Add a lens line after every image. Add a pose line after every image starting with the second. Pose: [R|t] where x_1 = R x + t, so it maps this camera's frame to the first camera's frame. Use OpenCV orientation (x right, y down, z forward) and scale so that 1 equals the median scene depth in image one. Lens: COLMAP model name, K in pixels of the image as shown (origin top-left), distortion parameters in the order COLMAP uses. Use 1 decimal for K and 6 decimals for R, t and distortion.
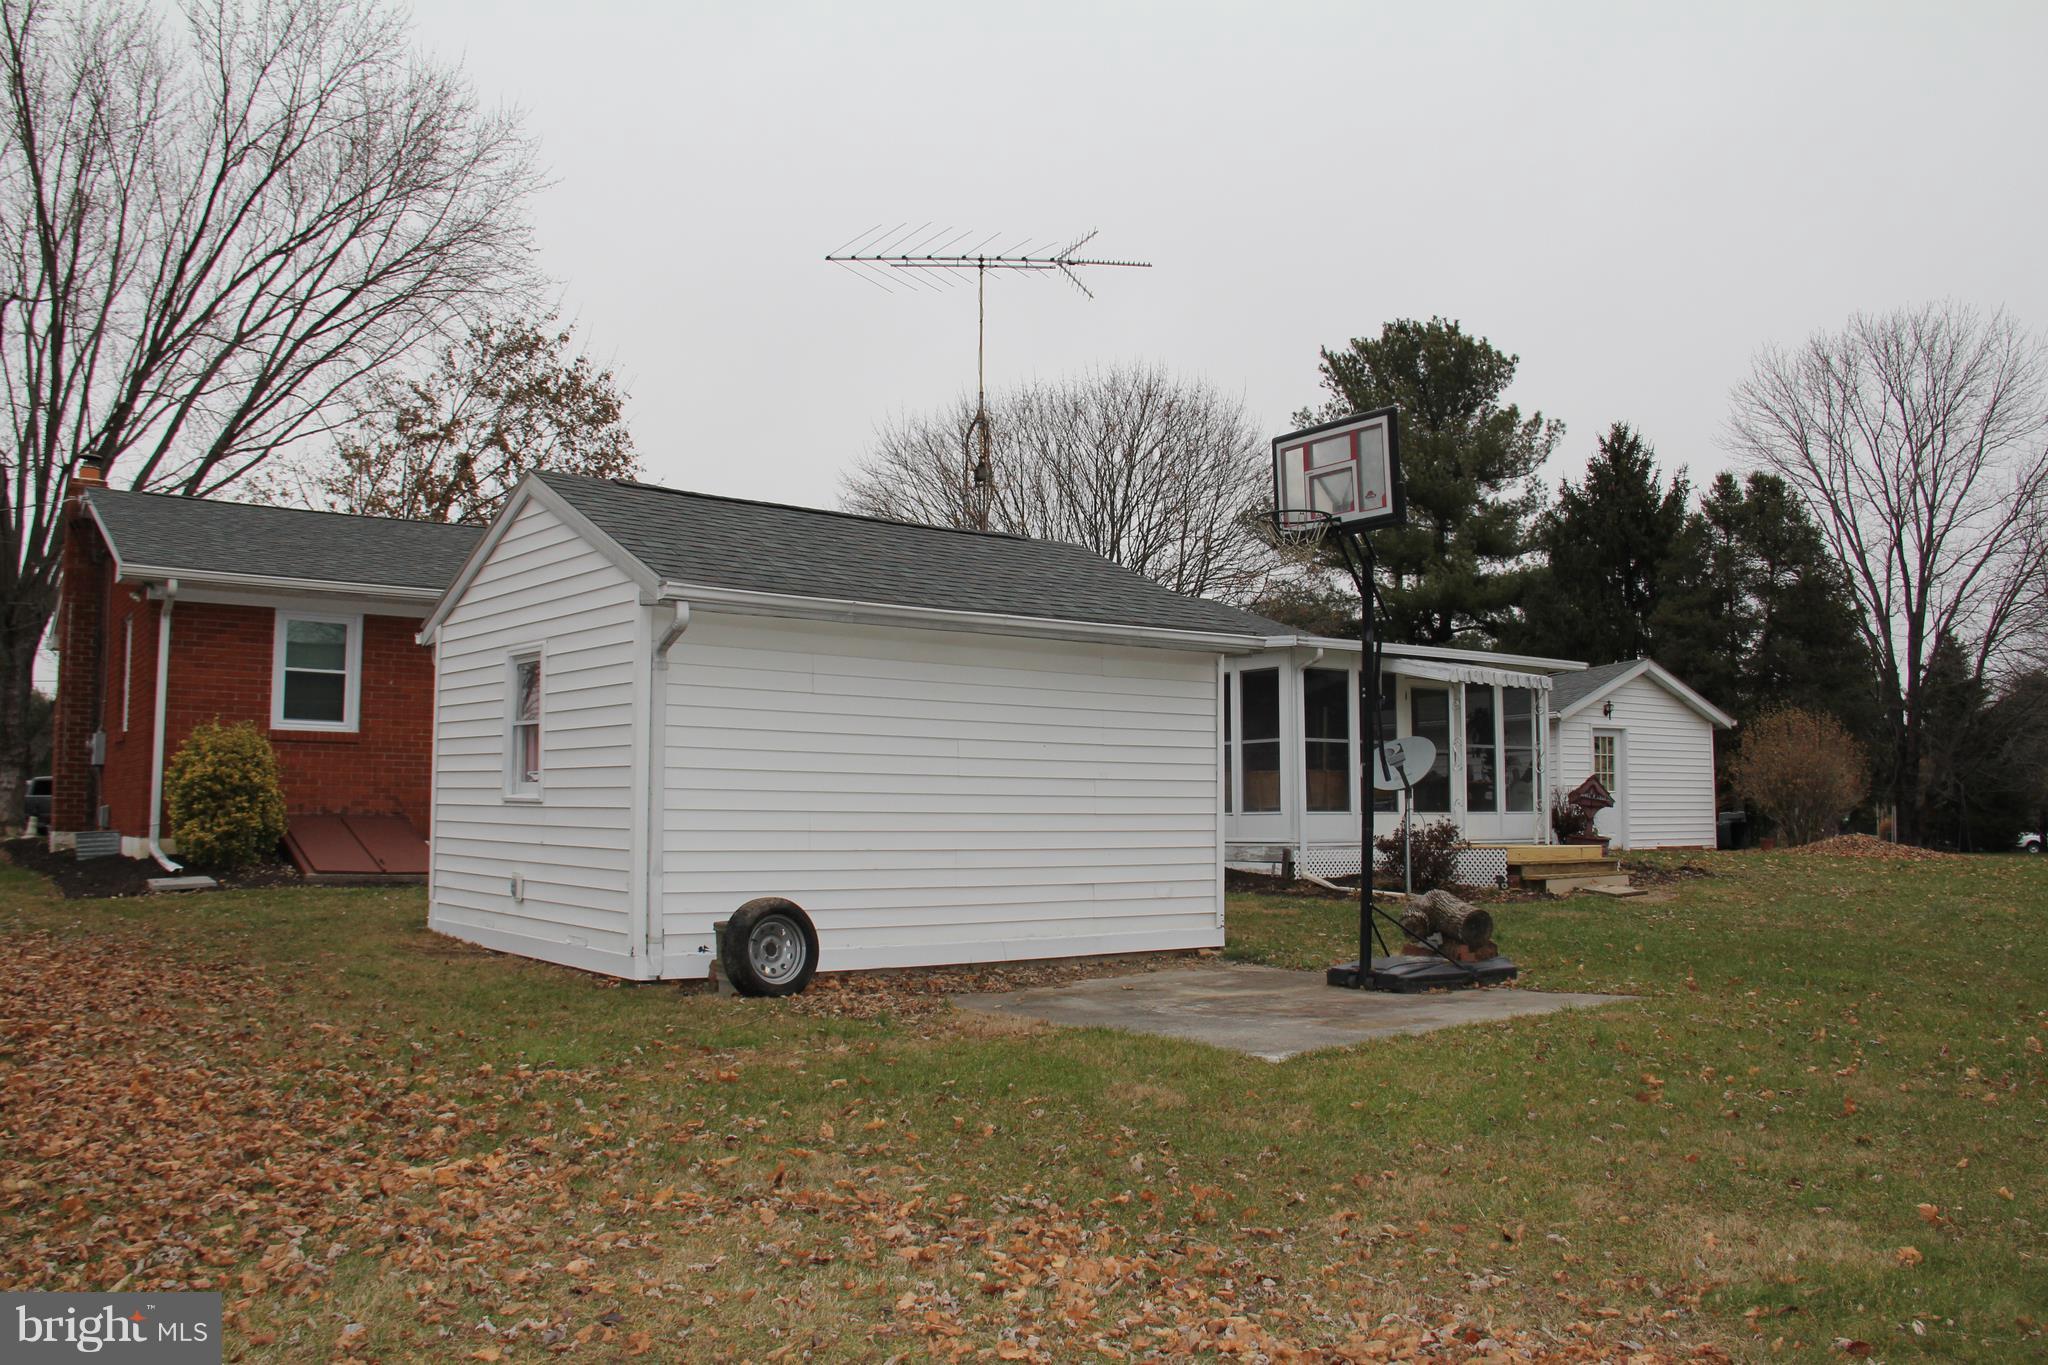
lens RADIAL K [[1701.5, 0, 1014.3], [0, 1701.5, 651.8], [0, 0, 1]] dist [-0.195747, 0.197103]
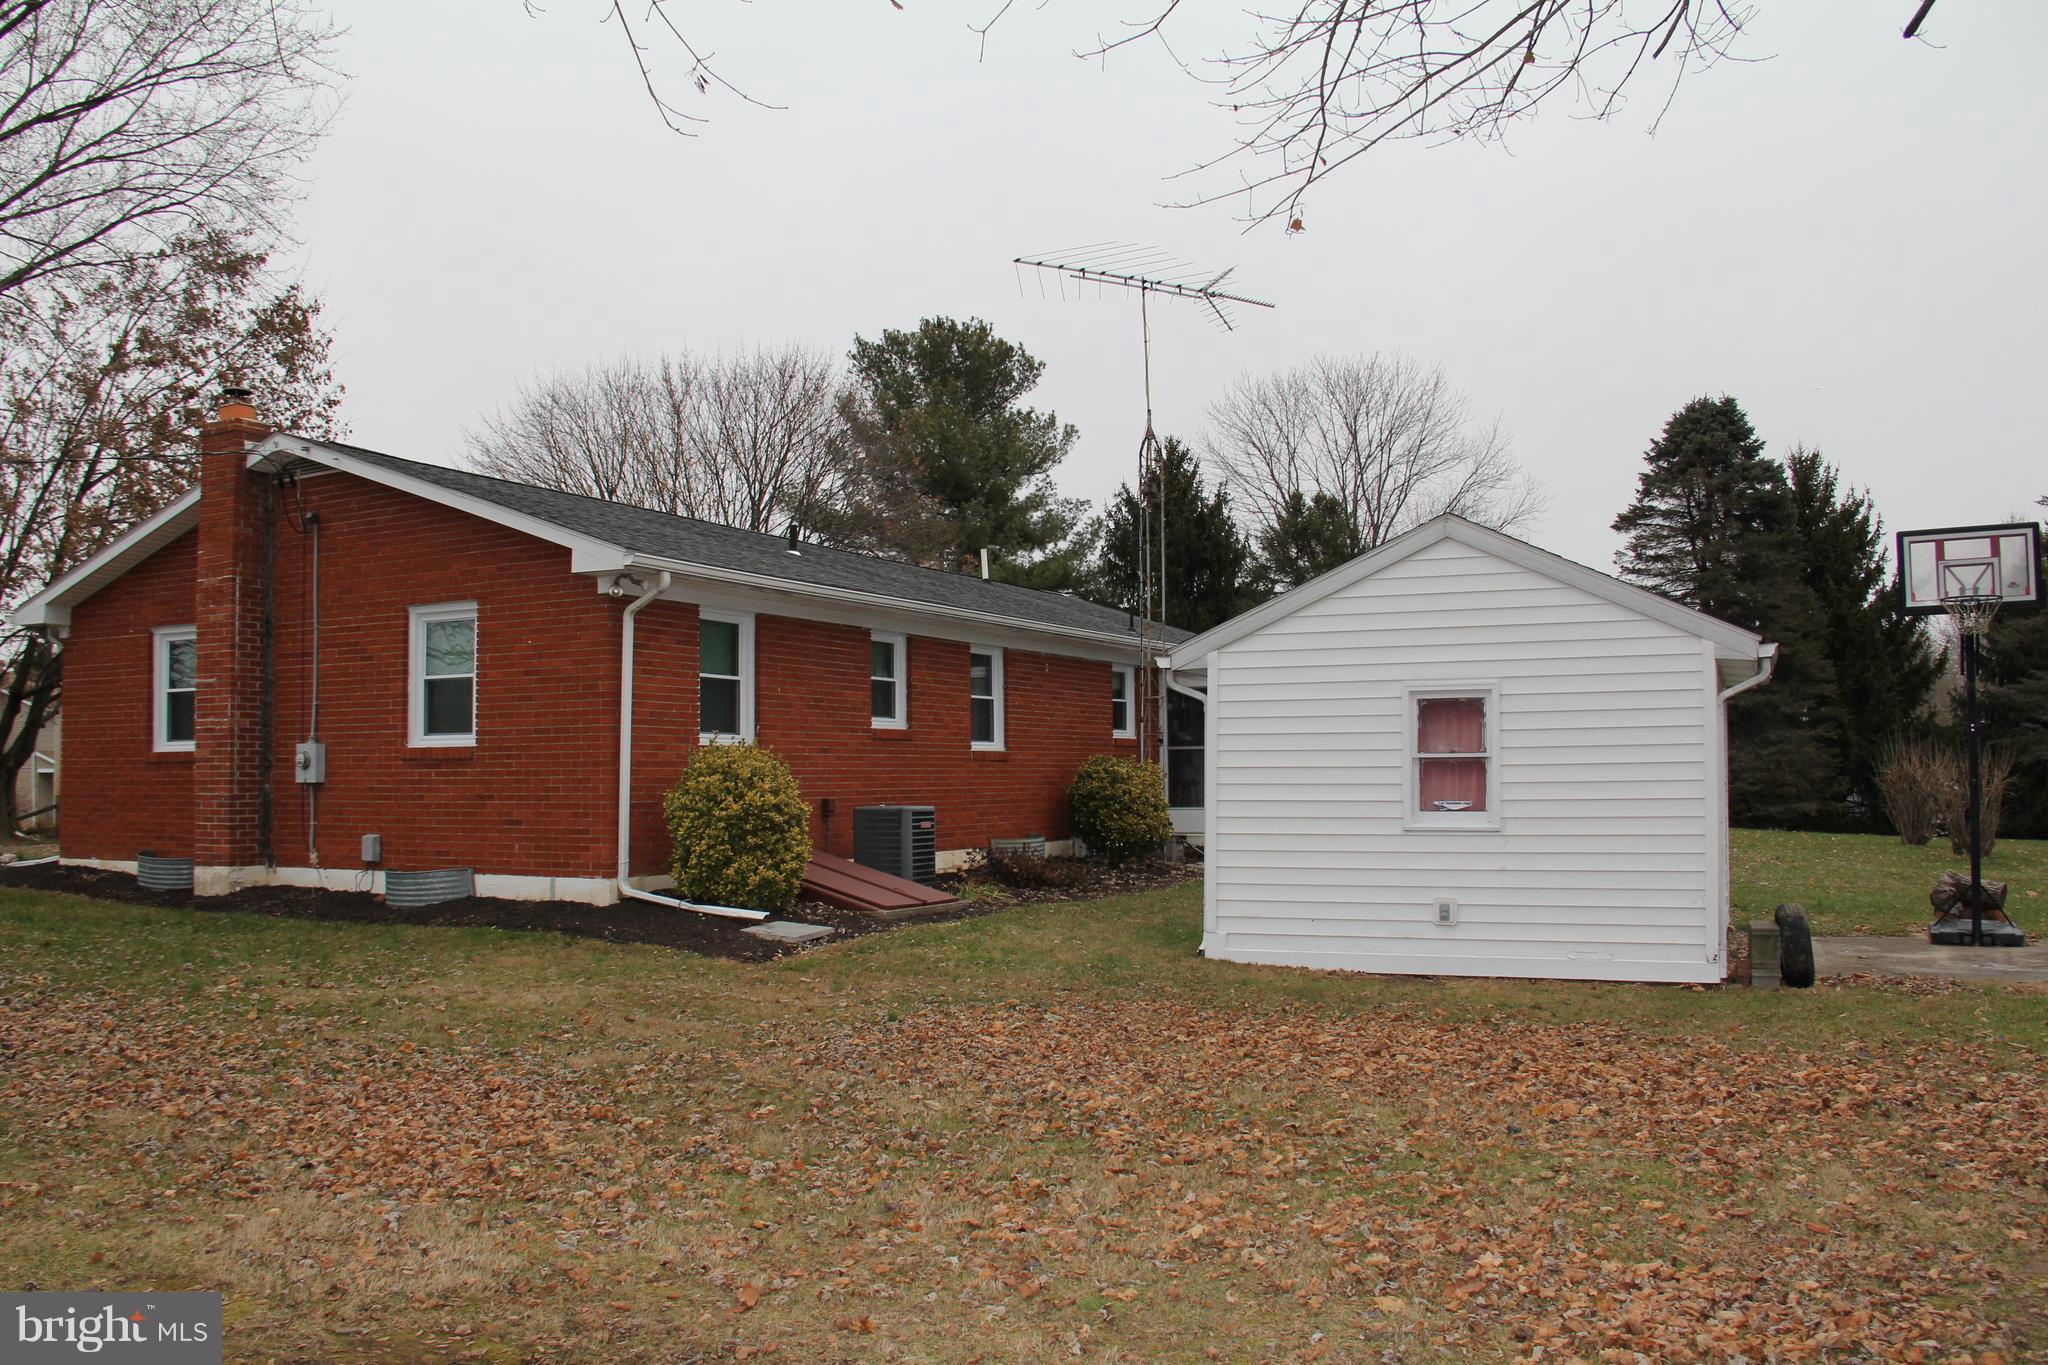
lens RADIAL K [[1701.5, 0, 1014.3], [0, 1701.5, 651.8], [0, 0, 1]] dist [-0.195747, 0.197103]
pose [[0.879836, 0.021617, 0.474786, -0.580926], [-0.032463, 0.999365, 0.014657, -0.016256], [-0.474168, -0.028308, 0.879979, 0.113319]]
